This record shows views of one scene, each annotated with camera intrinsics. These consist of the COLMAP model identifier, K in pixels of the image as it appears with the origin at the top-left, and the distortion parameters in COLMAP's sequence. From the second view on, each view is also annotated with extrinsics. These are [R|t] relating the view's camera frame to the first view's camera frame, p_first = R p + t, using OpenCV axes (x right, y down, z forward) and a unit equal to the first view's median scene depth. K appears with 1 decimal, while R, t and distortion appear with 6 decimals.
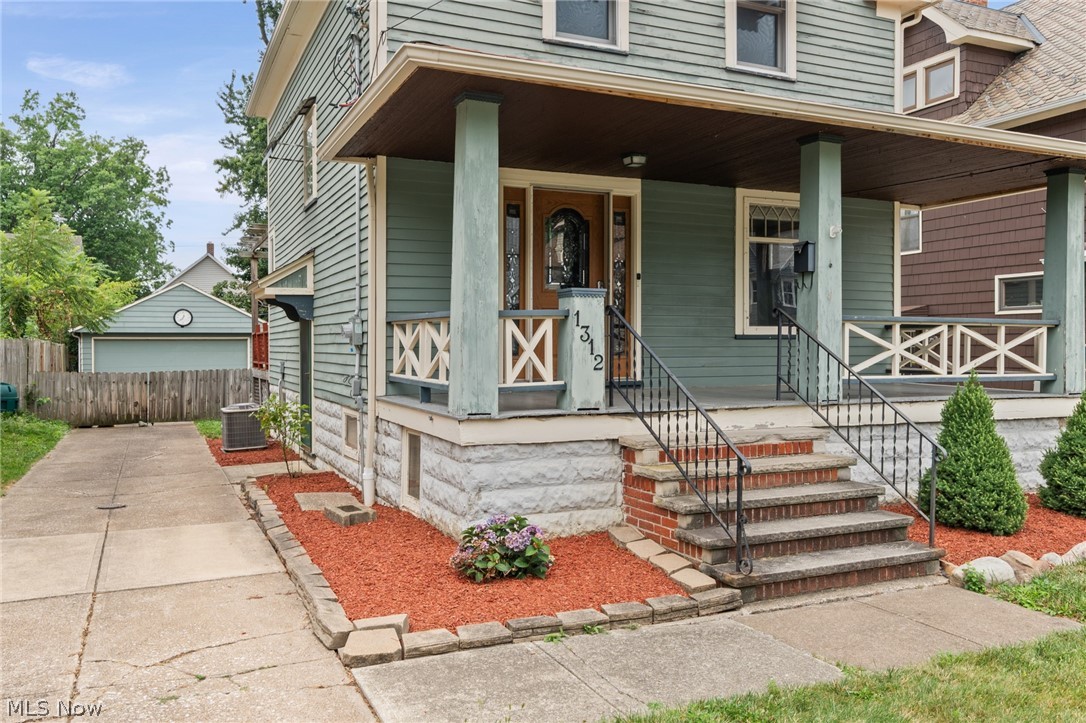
lens RADIAL K [[865.4, 0, 544.1], [0, 865.4, 357.9], [0, 0, 1]] dist [-0.008159, -0.001167]
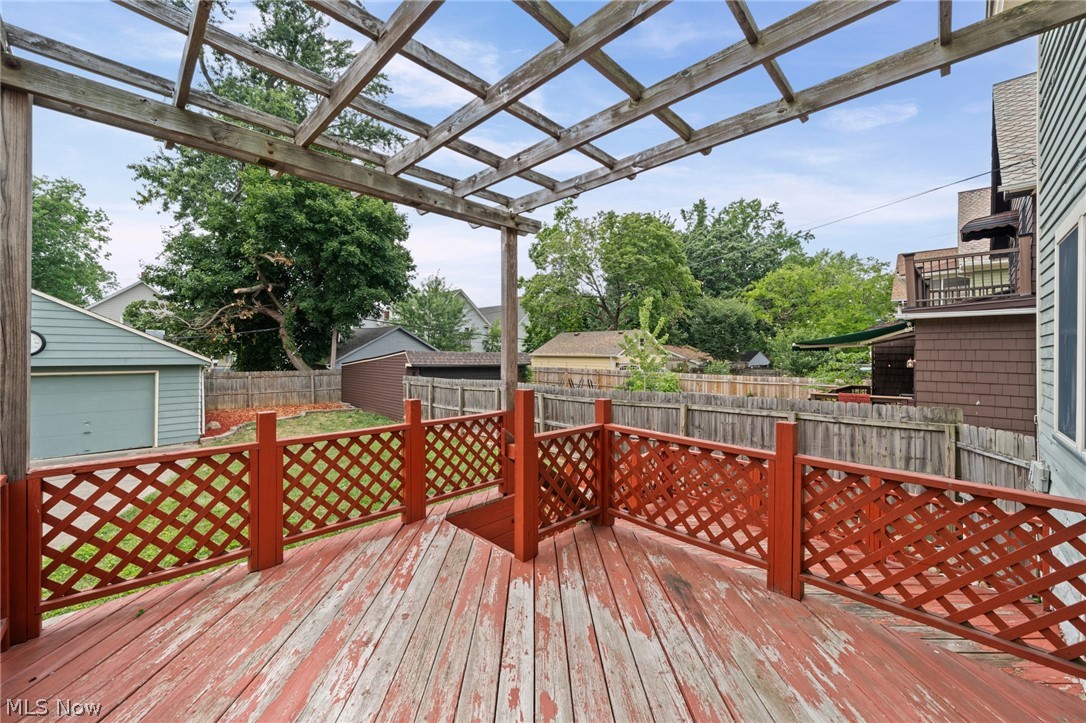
lens RADIAL K [[417.7, 0, 543.2], [0, 417.7, 353.4], [0, 0, 1]] dist [-0.000552, -0.000179]
pose [[0.934941, 0.013836, 0.354534, -0.476903], [-0.008290, 0.999818, -0.017158, -0.104146], [-0.354707, 0.013103, 0.934886, 1.629020]]
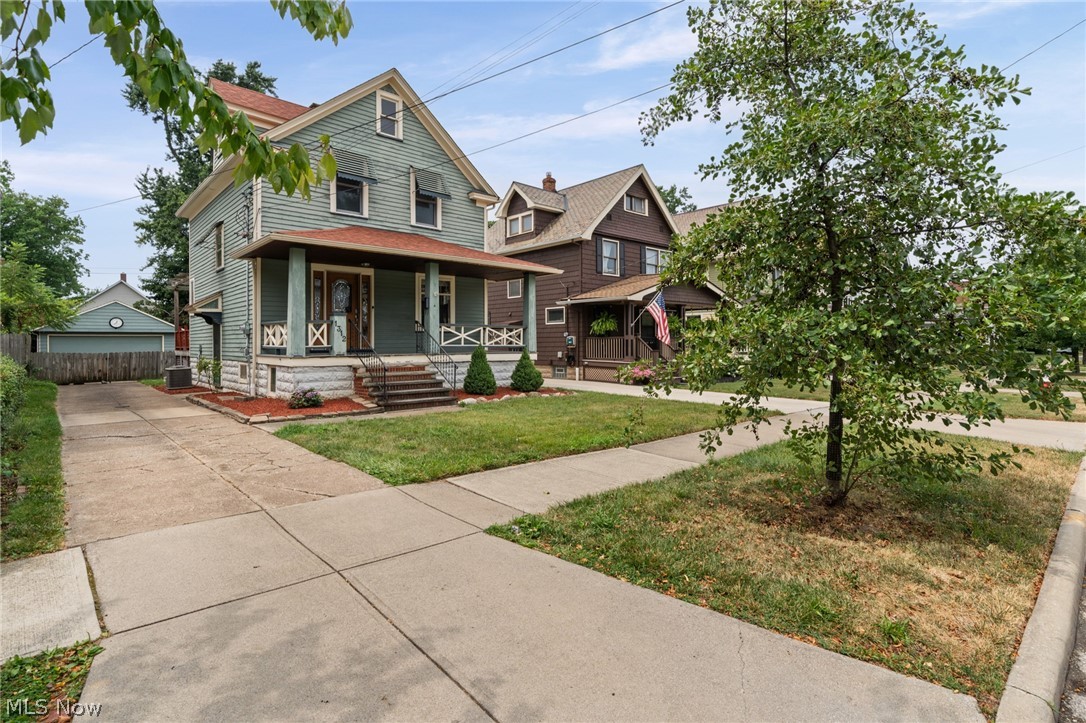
lens RADIAL K [[536.8, 0, 549.5], [0, 536.8, 342.5], [0, 0, 1]] dist [-0.003350, 0.001812]
pose [[0.948558, -0.002081, 0.316597, 0.093497], [0.007245, 0.999859, -0.015134, 0.032169], [-0.316521, 0.016649, 0.948439, -0.583526]]
